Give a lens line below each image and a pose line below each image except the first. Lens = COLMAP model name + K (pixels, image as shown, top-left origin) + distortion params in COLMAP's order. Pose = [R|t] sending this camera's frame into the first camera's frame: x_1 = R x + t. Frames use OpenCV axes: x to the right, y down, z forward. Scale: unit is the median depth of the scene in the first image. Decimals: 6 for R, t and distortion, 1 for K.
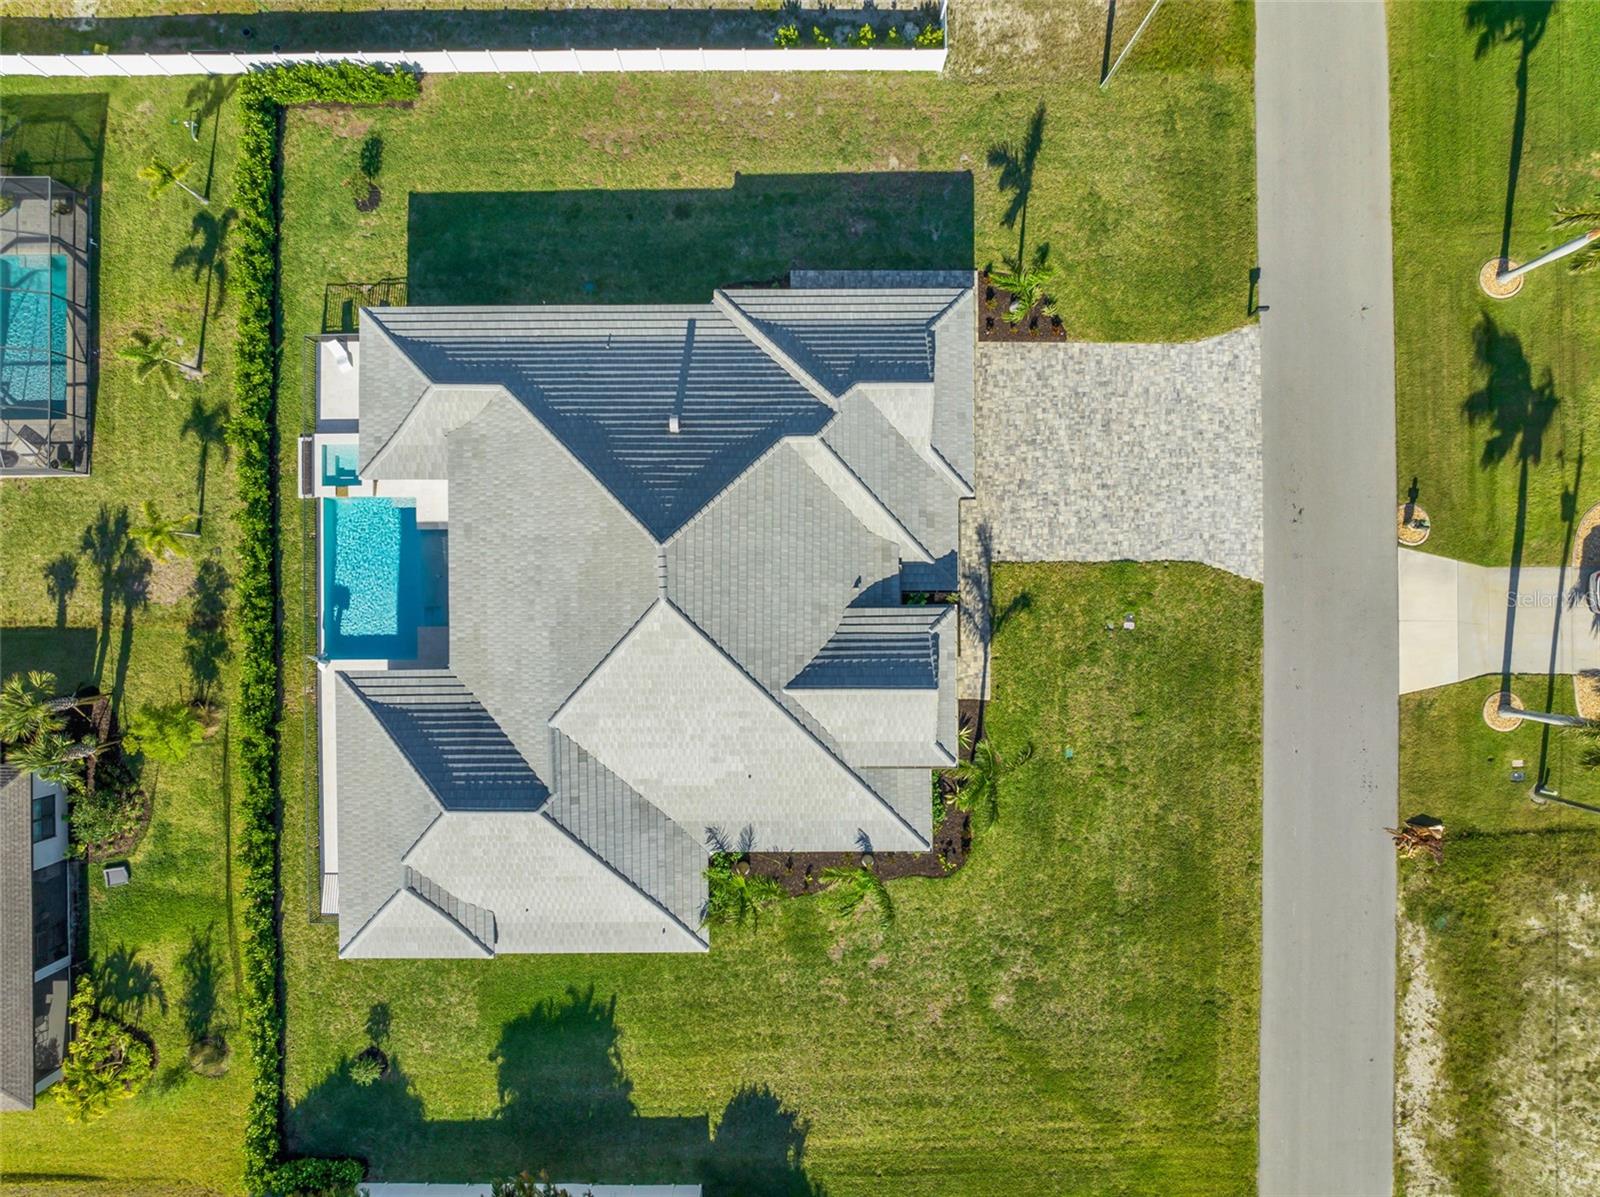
lens RADIAL K [[1114.3, 0, 799.9], [0, 1114.3, 588.3], [0, 0, 1]] dist [-0.033149, -0.001674]
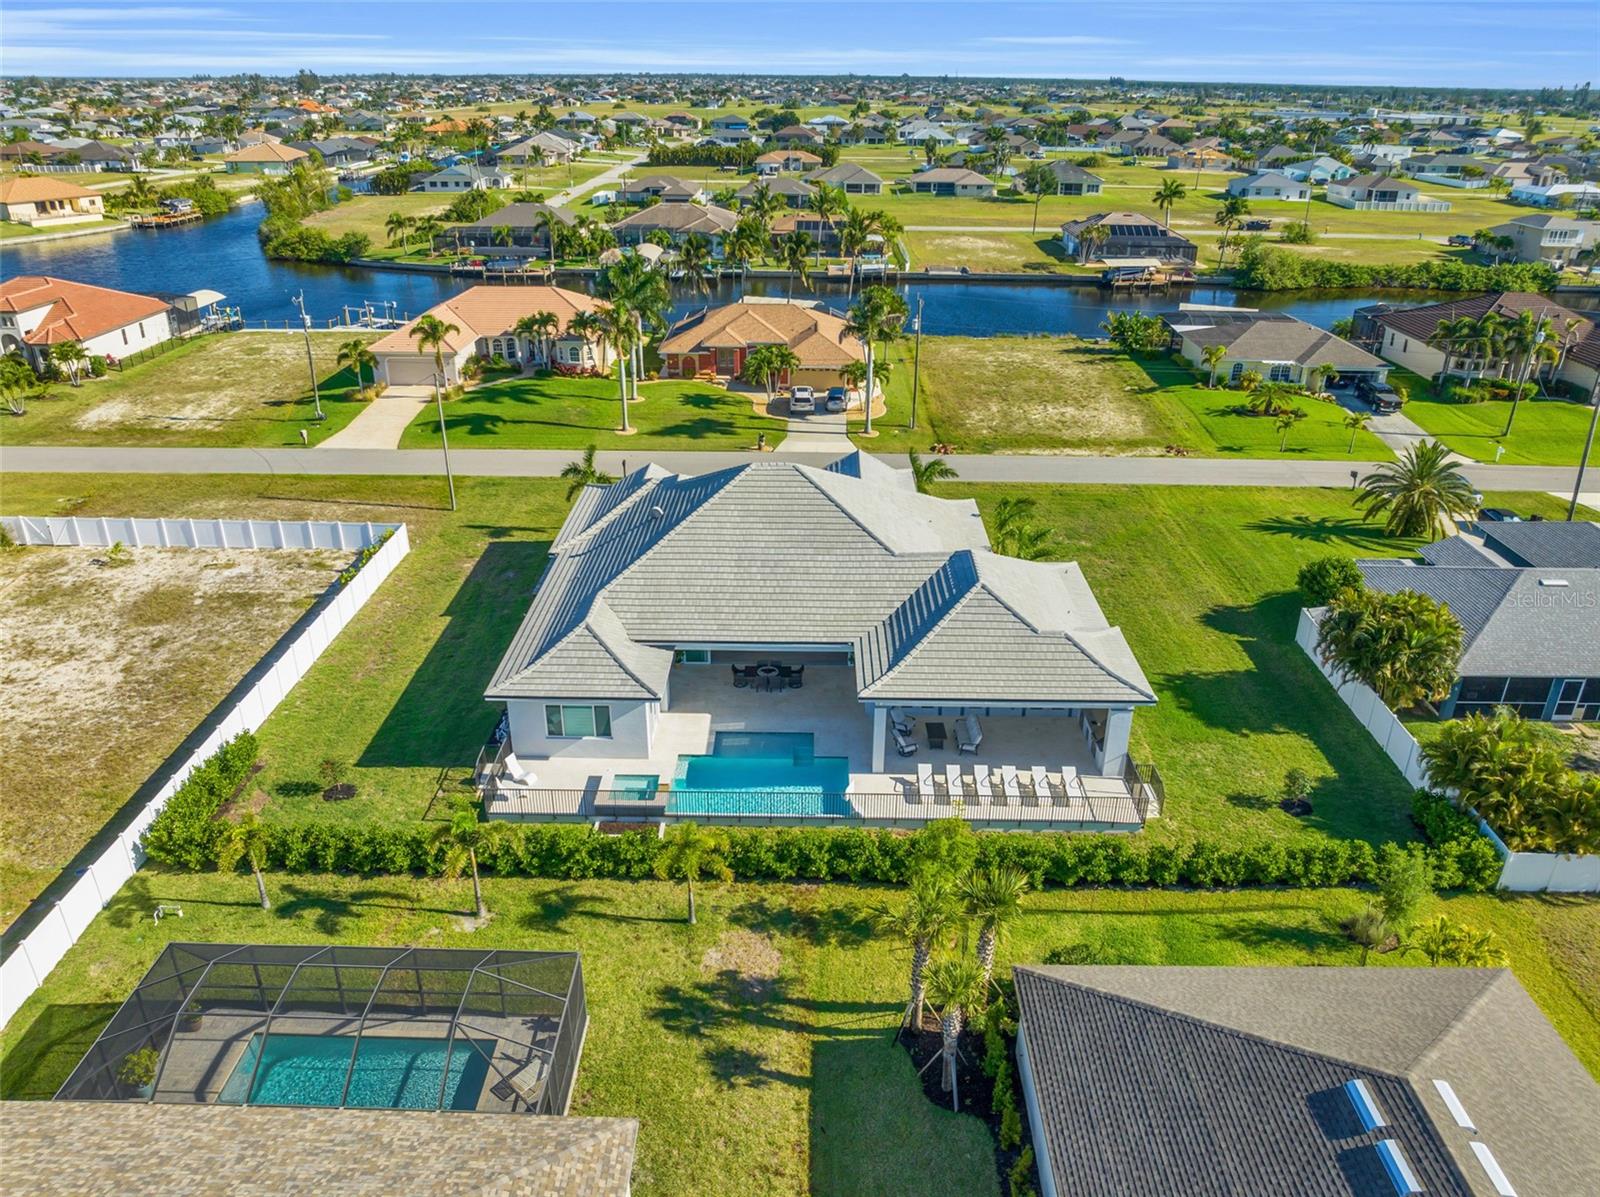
lens RADIAL K [[1114.3, 0, 808.1], [0, 1114.3, 598.2], [0, 0, 1]] dist [-0.033149, -0.001674]
pose [[0.014948, -0.437555, 0.899067, -1.136446], [0.999805, 0.018118, -0.007806, 0.033577], [-0.012874, 0.899009, 0.437741, 0.455814]]
